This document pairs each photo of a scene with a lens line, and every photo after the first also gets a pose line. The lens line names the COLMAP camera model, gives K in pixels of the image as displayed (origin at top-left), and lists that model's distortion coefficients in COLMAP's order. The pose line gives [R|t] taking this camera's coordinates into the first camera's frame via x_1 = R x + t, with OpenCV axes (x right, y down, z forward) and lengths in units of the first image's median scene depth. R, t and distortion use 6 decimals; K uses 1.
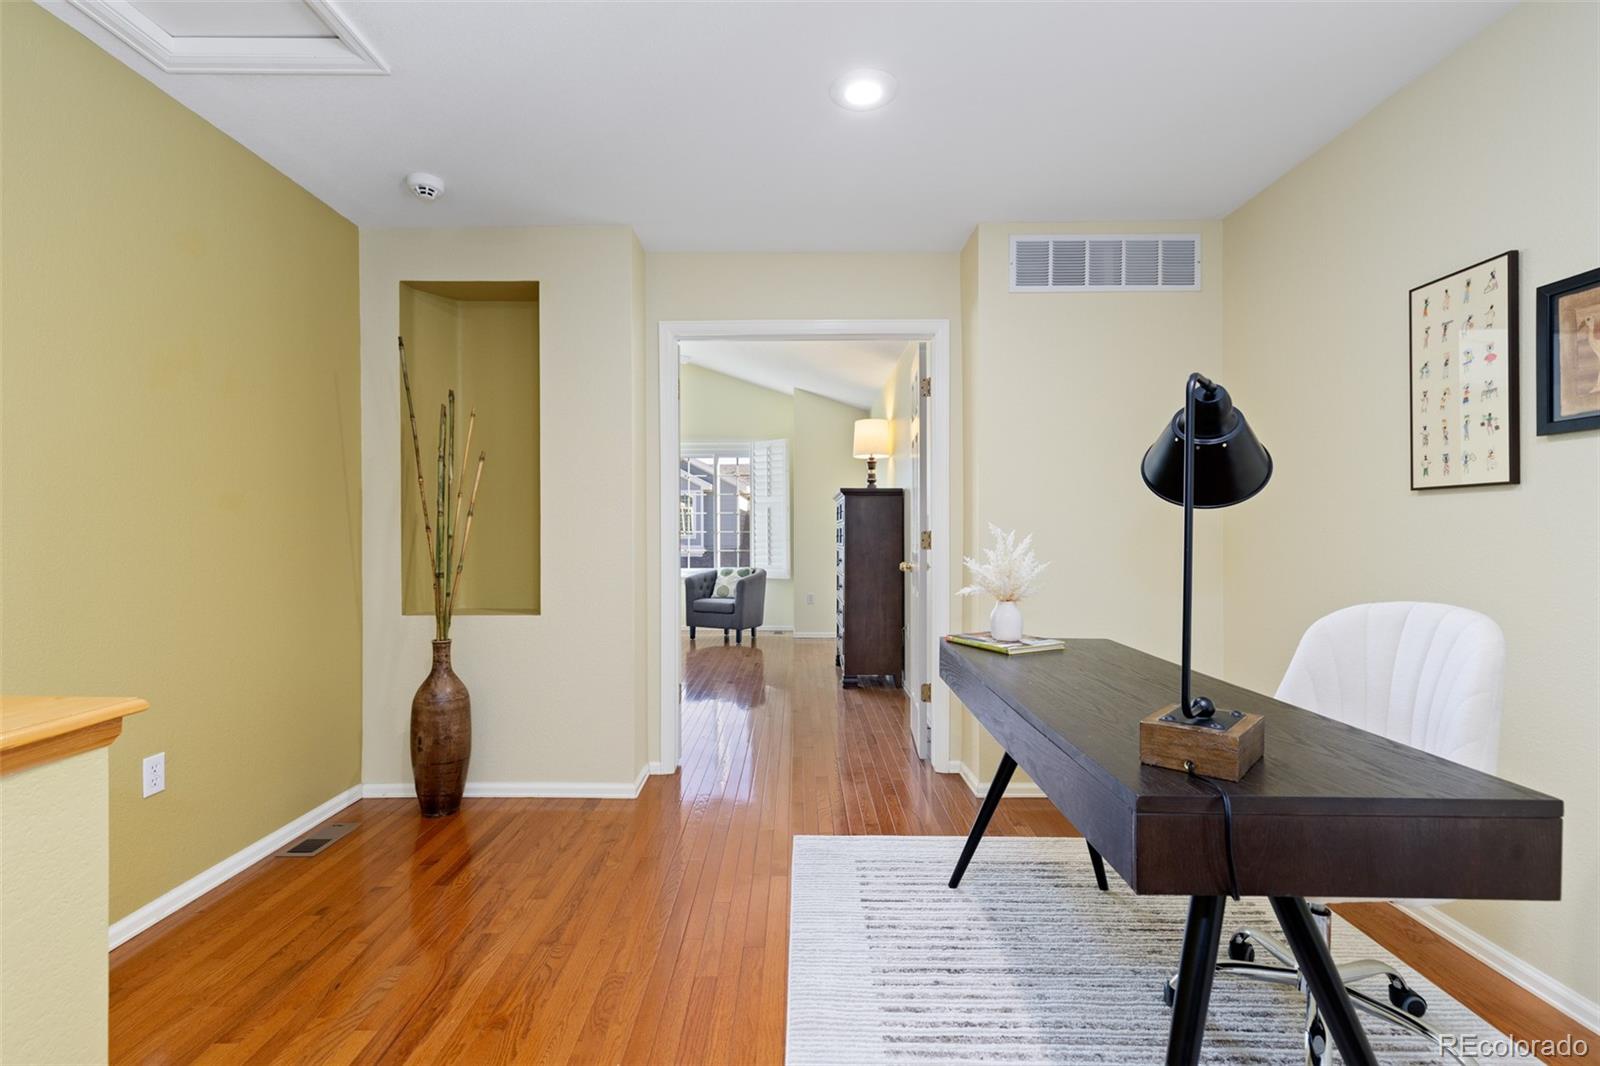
lens RADIAL K [[730.5, 0, 795.5], [0, 730.5, 536.8], [0, 0, 1]] dist [0.001298, 0.000213]
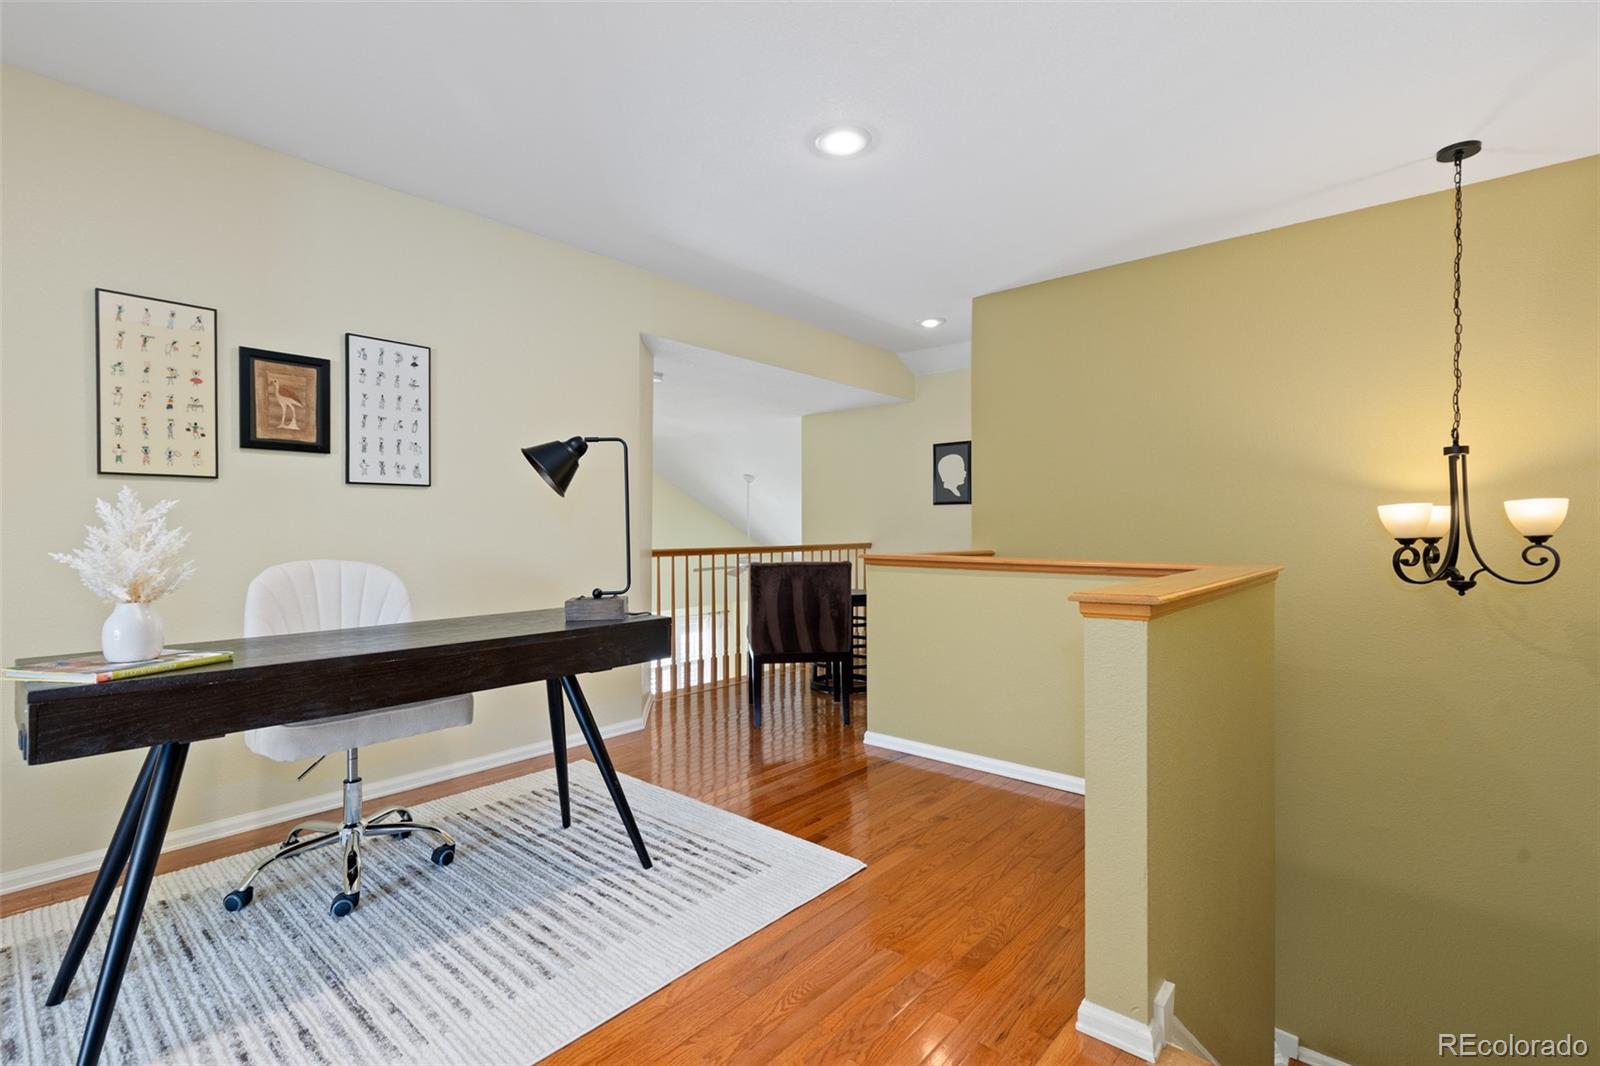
lens RADIAL K [[730.5, 0, 795.7], [0, 730.5, 528.0], [0, 0, 1]] dist [0.001298, 0.000213]
pose [[-0.759532, -0.000085, 0.650470, -0.725965], [0.007289, 0.999936, 0.008641, 0.016976], [-0.650429, 0.011304, -0.759483, 1.295753]]
